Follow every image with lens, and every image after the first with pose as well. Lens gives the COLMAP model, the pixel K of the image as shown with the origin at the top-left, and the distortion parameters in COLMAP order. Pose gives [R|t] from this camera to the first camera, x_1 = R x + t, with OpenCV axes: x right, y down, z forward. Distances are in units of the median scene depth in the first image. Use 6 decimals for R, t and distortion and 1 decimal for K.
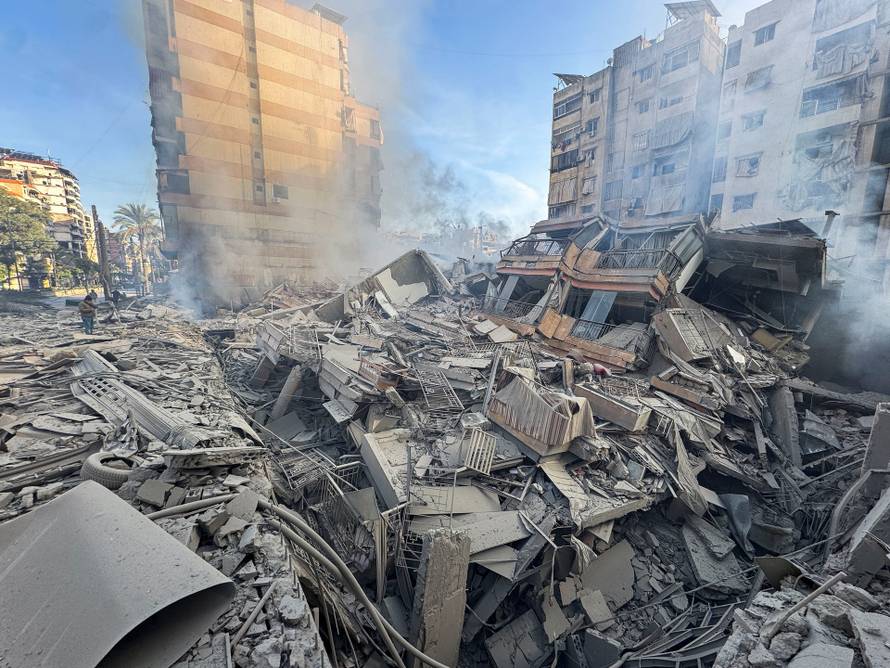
lens RADIAL K [[355.5, 0, 445.0], [0, 355.5, 334.0], [0, 0, 1]] dist [-0.002641, -0.000072]
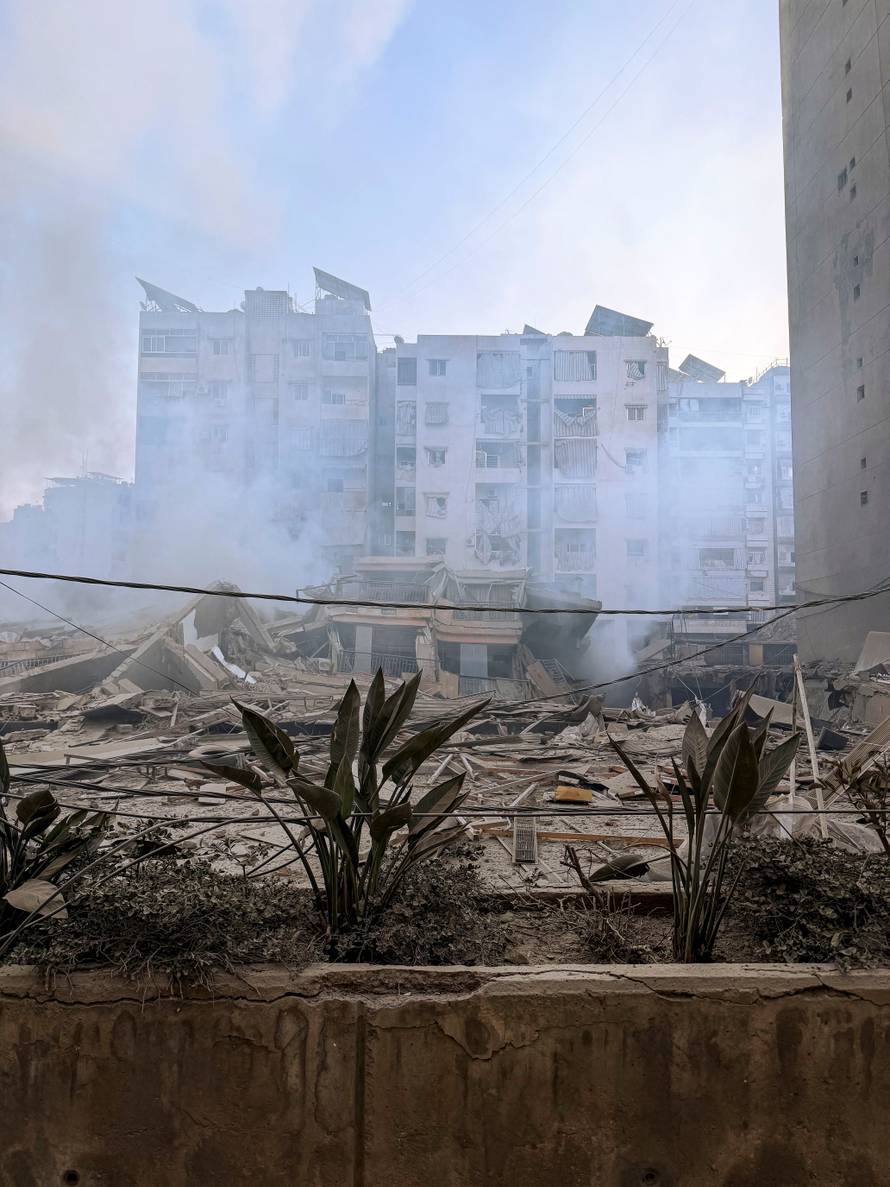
lens RADIAL K [[835.2, 0, 450.7], [0, 835.2, 587.8], [0, 0, 1]] dist [0.066564, -0.084158]
pose [[0.584683, 0.065001, 0.808653, -0.729096], [0.118627, 0.979221, -0.164482, 0.046270], [-0.802542, 0.192098, 0.564823, -0.107001]]
